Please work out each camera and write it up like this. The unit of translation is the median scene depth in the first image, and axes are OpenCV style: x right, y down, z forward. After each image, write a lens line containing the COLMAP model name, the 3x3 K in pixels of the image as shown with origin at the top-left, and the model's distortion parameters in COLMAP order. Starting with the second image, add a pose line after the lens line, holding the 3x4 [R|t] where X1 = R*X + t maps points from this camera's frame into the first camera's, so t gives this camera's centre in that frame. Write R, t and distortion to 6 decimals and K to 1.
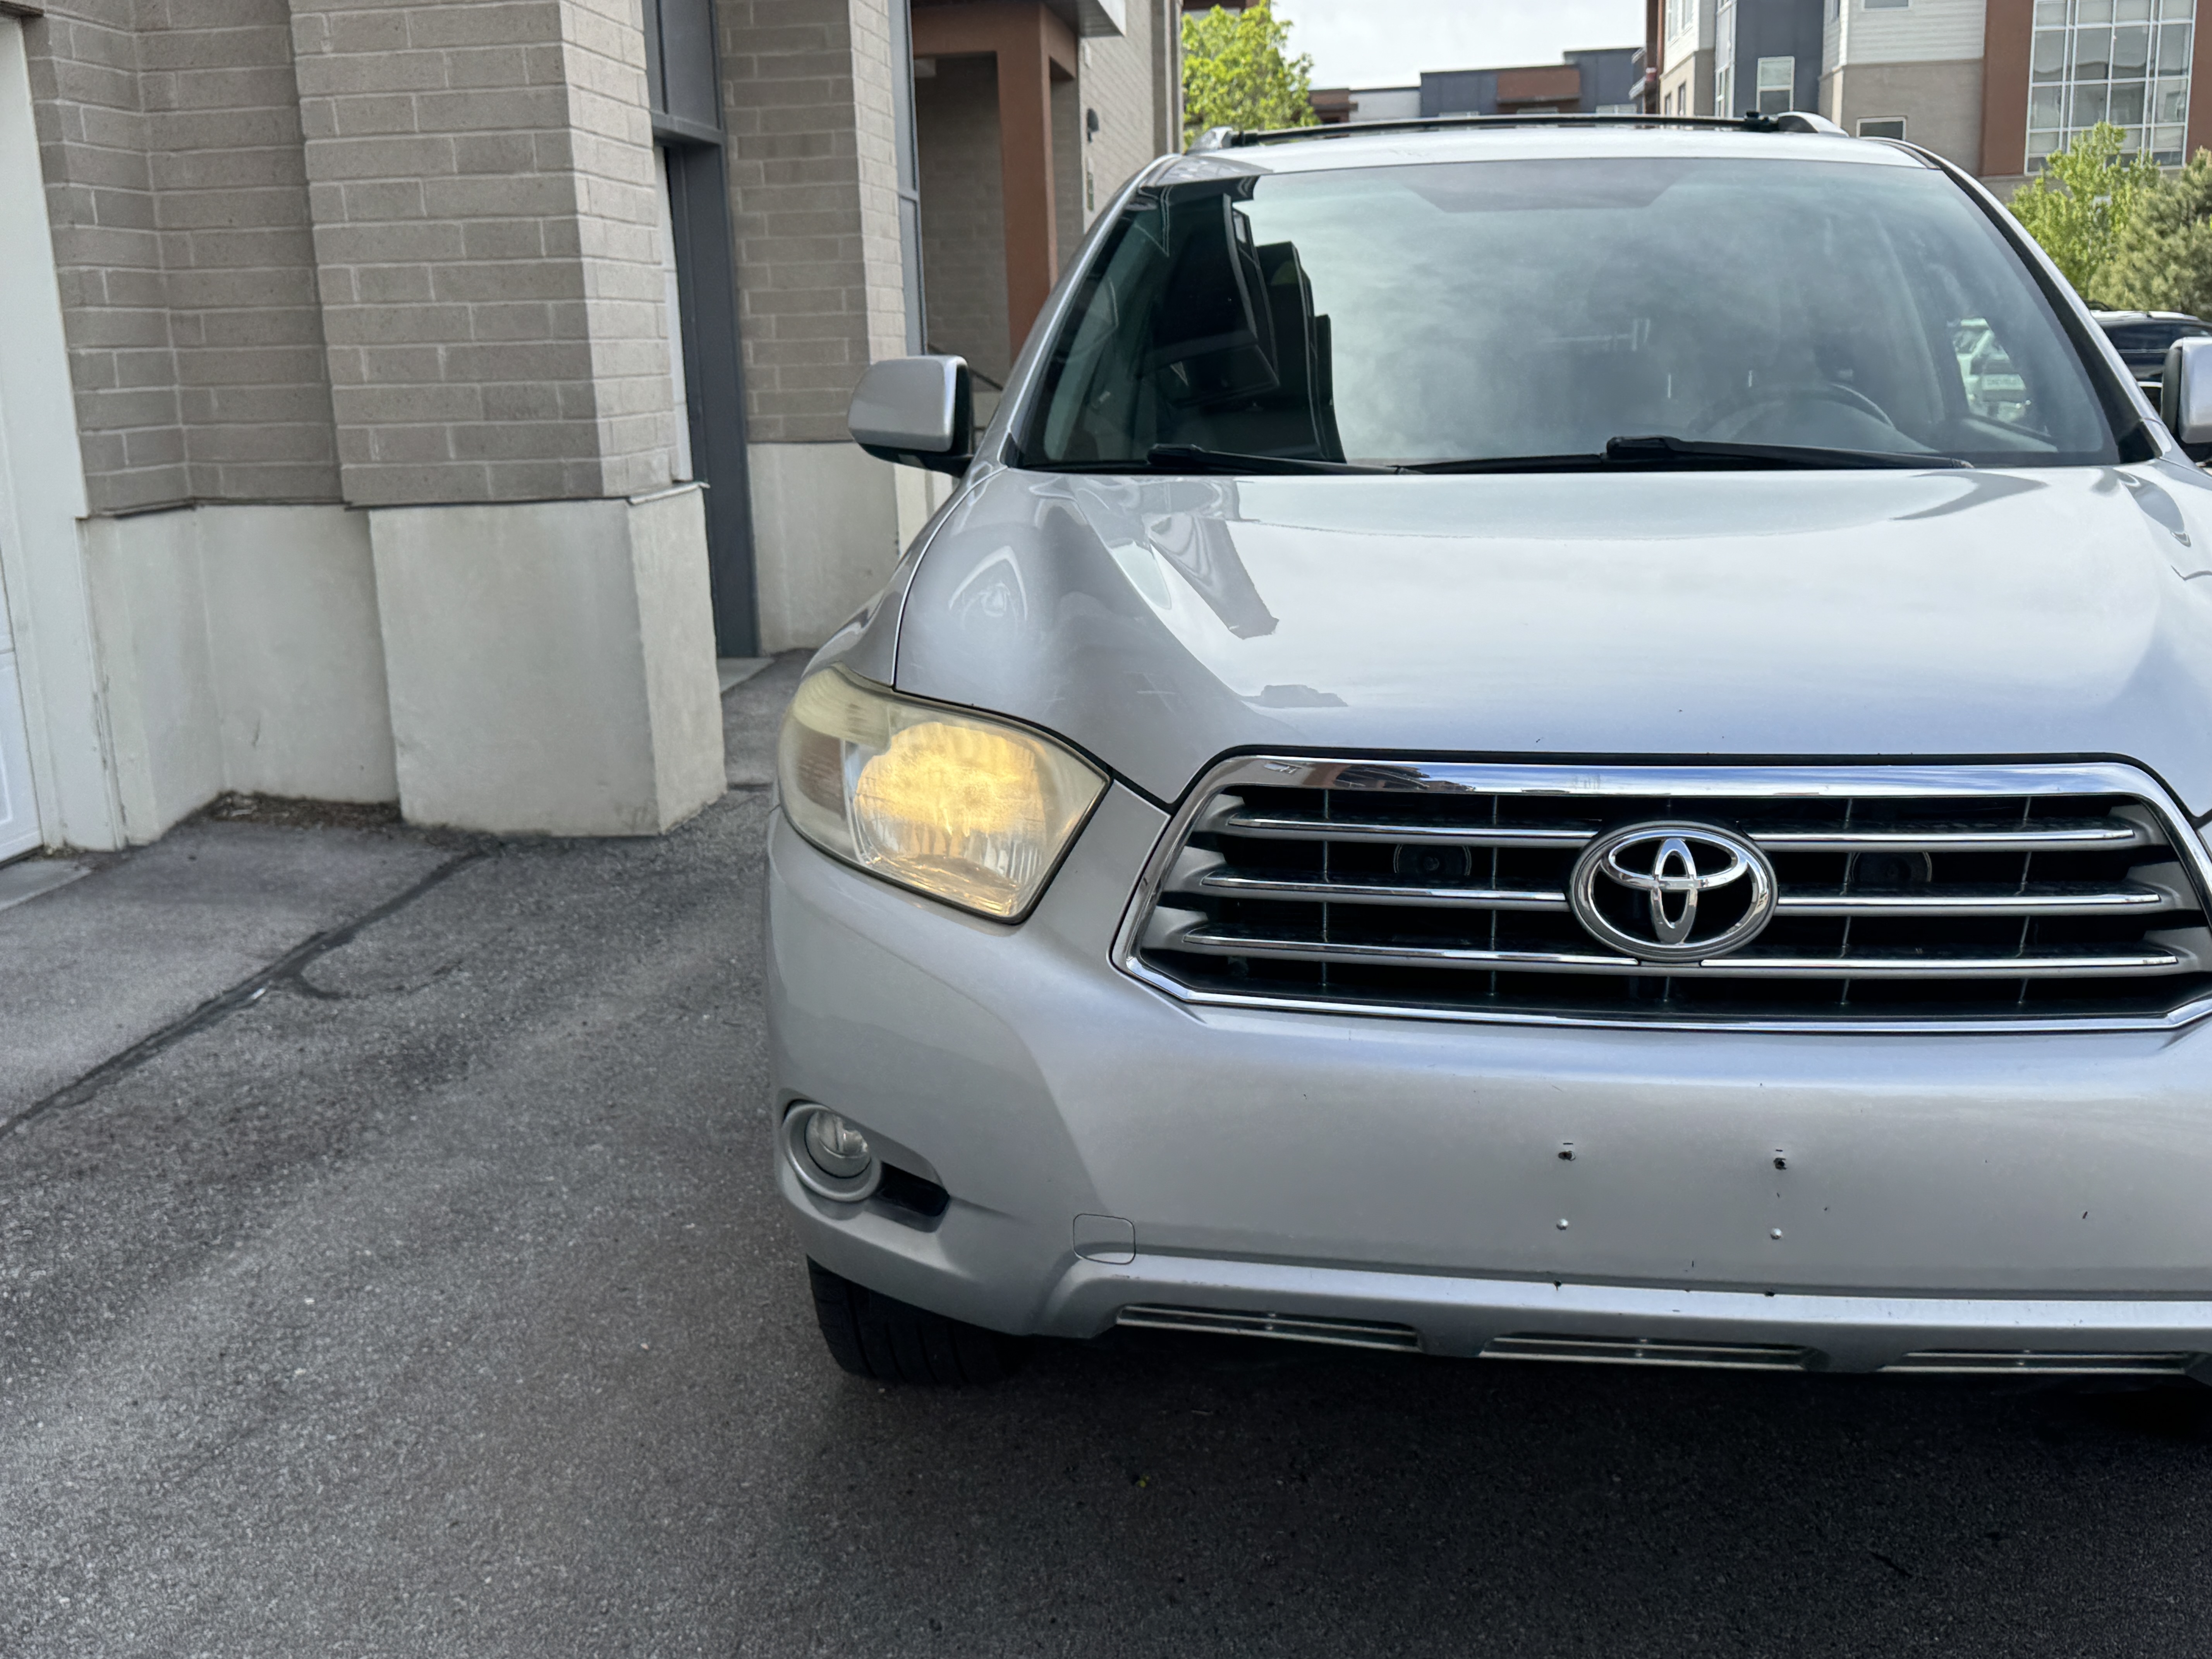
lens RADIAL K [[2244.0, 0, 1051.6], [0, 2244.0, 835.8], [0, 0, 1]] dist [0.174202, -0.341562]
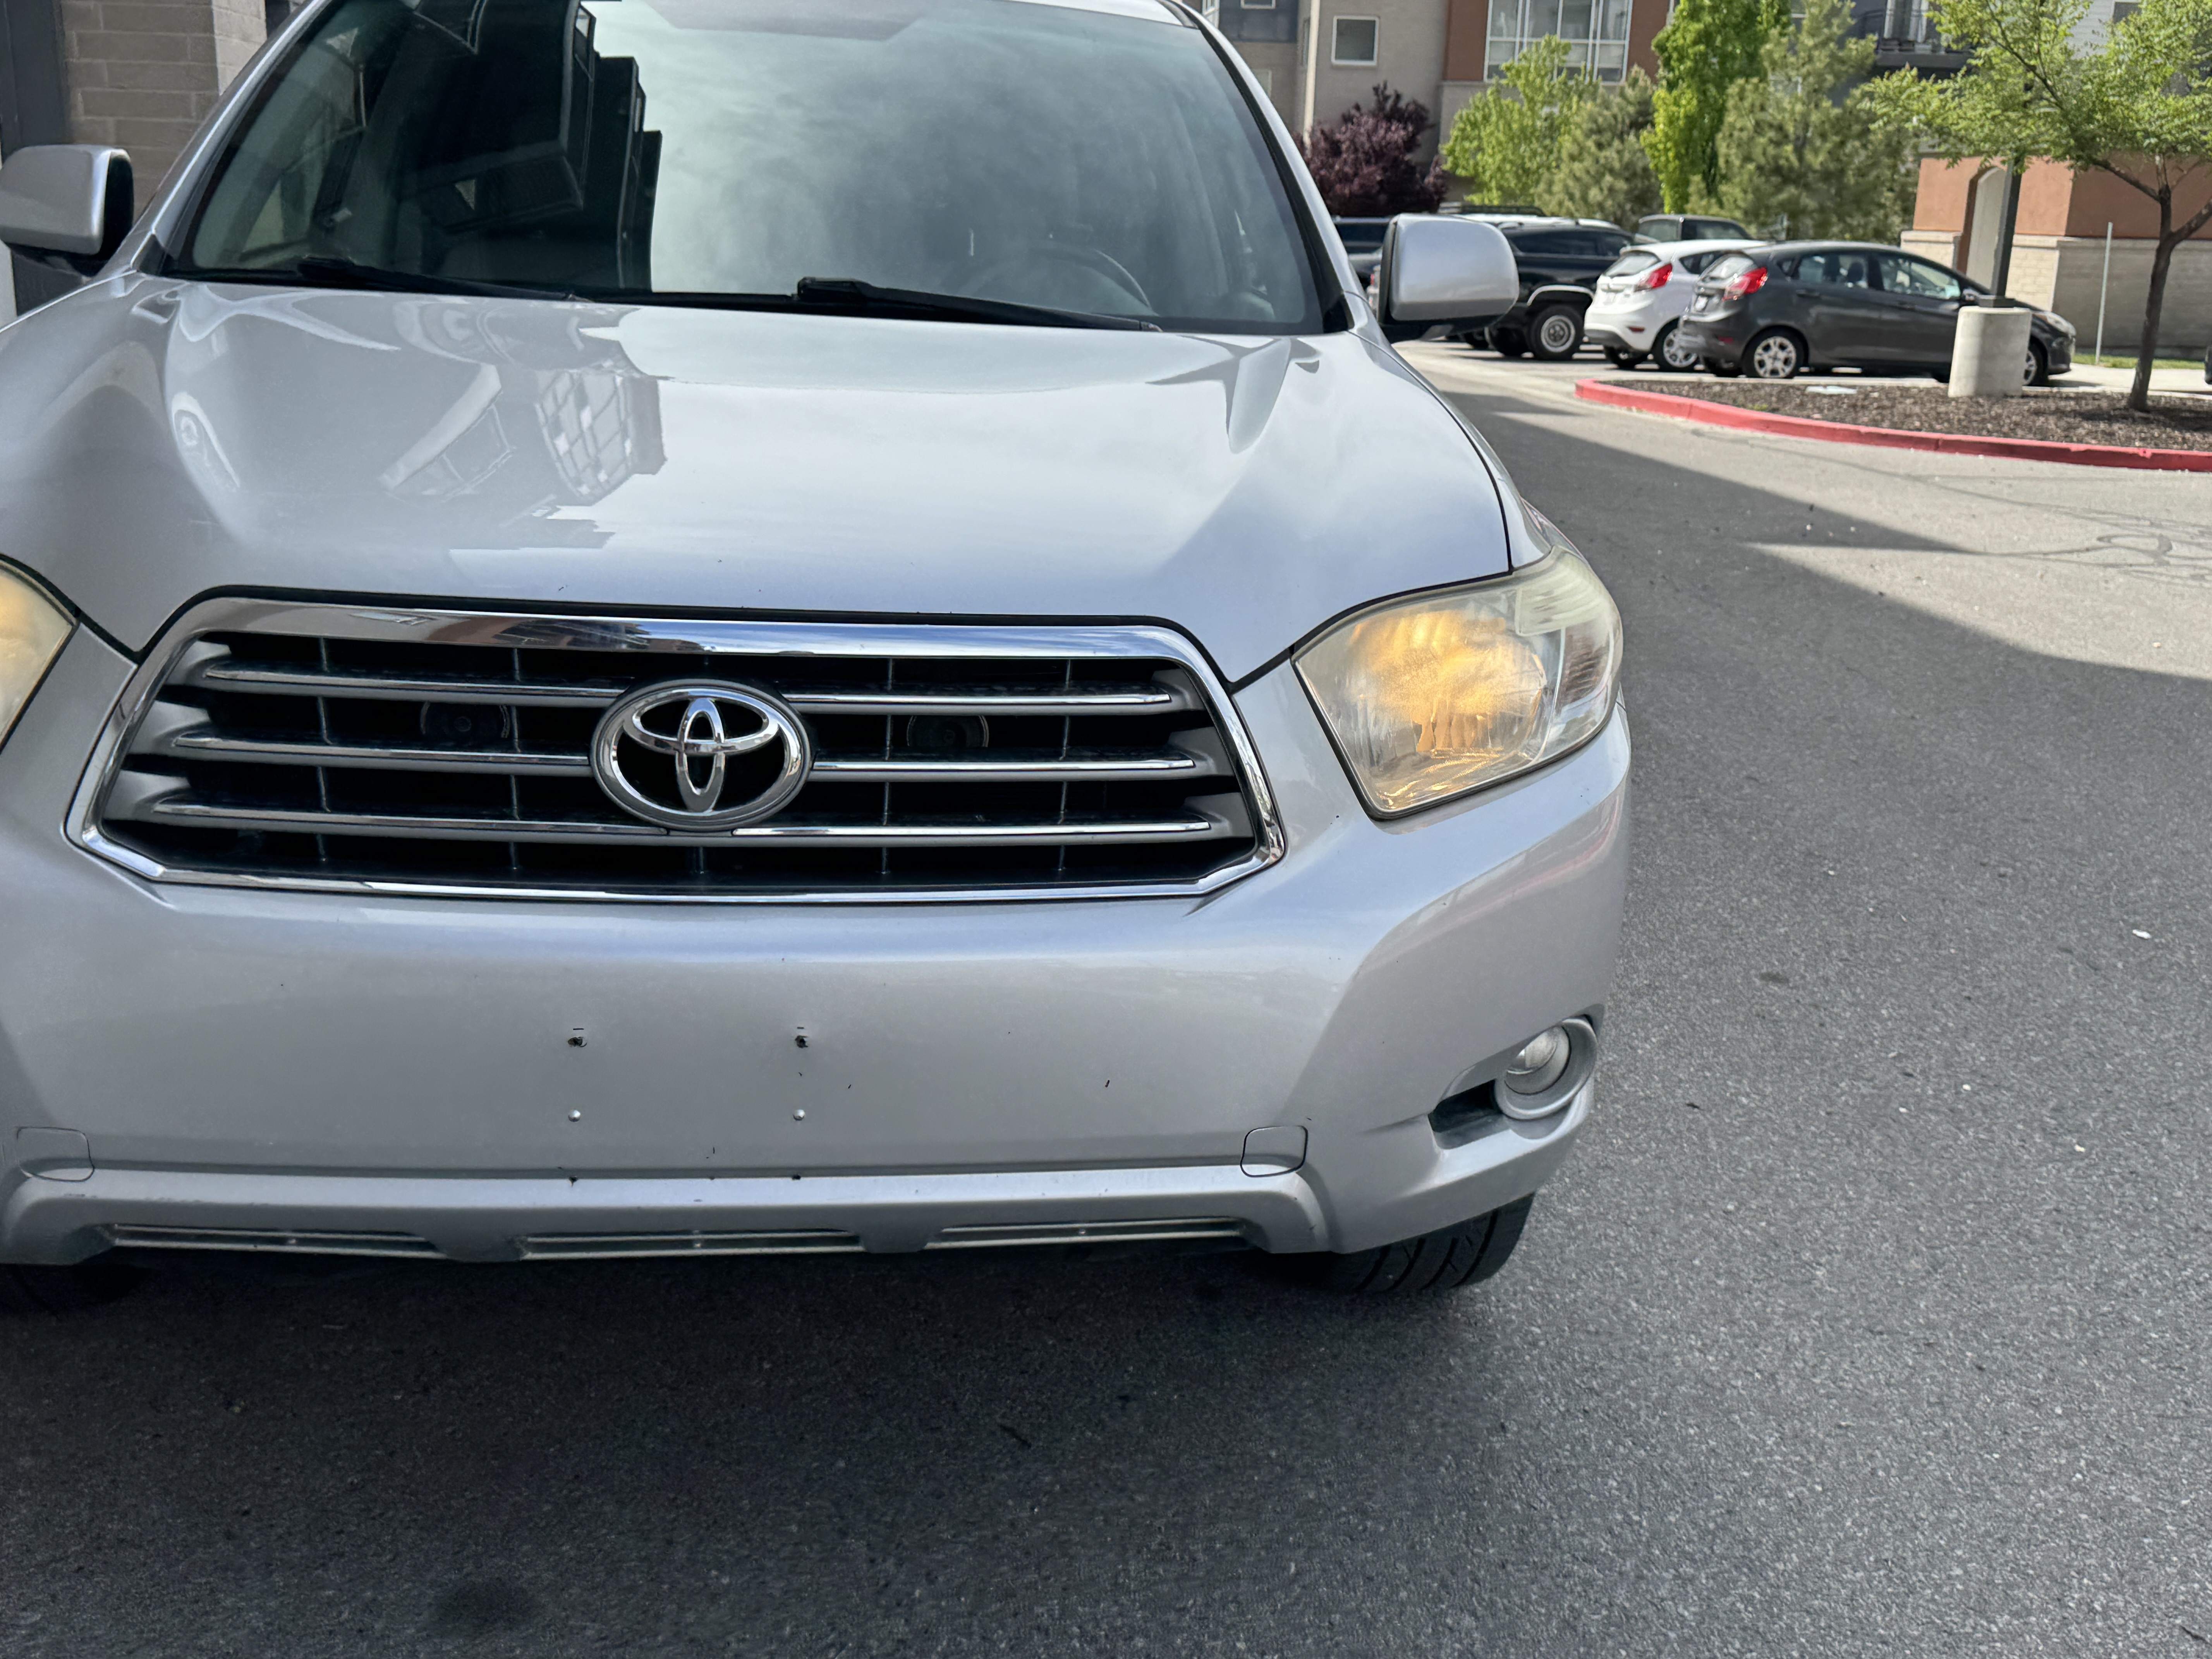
lens RADIAL K [[2260.3, 0, 1102.5], [0, 2260.3, 827.2], [0, 0, 1]] dist [0.163649, -0.370758]
pose [[0.972573, -0.003384, 0.232572, 0.154309], [-0.008827, 0.998637, 0.051441, 0.003164], [-0.232429, -0.052082, 0.971218, 0.039311]]
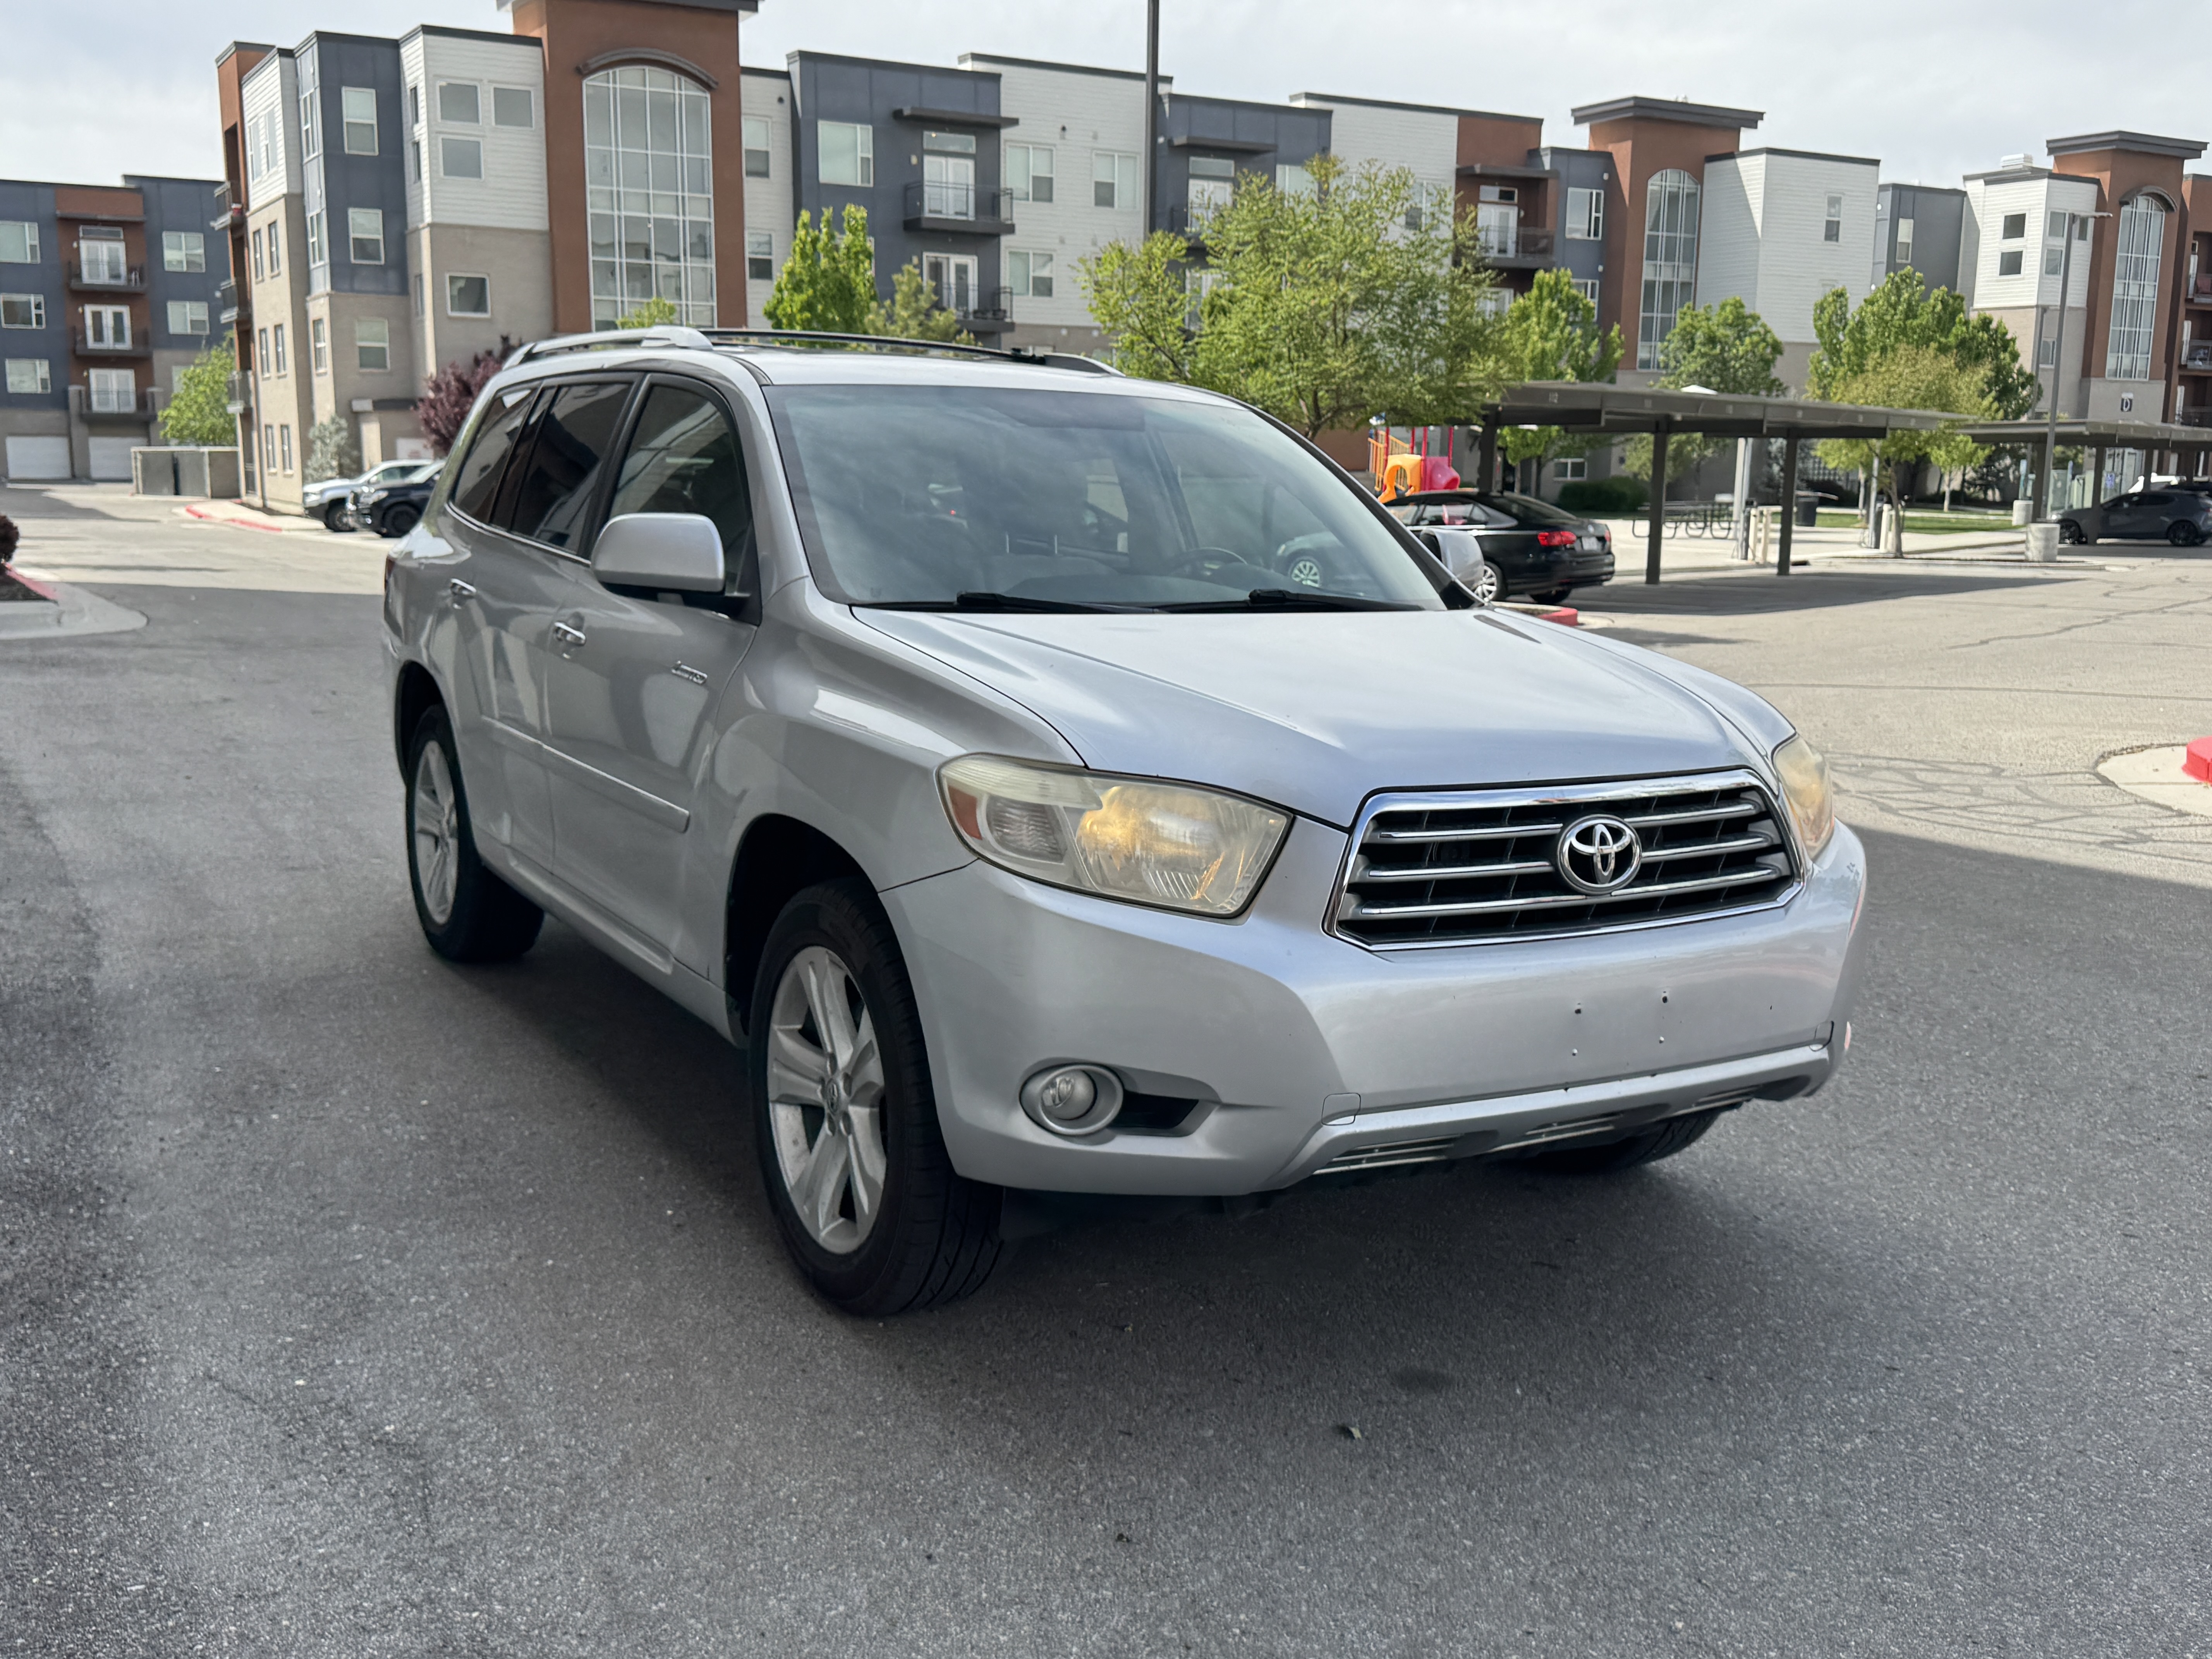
lens RADIAL K [[2075.7, 0, 1107.3], [0, 2075.7, 802.4], [0, 0, 1]] dist [0.204830, -0.448996]
pose [[0.791024, -0.061408, 0.608696, -0.719835], [0.093857, 0.995352, -0.021555, -0.011765], [-0.604543, 0.074180, 0.793111, -0.043880]]
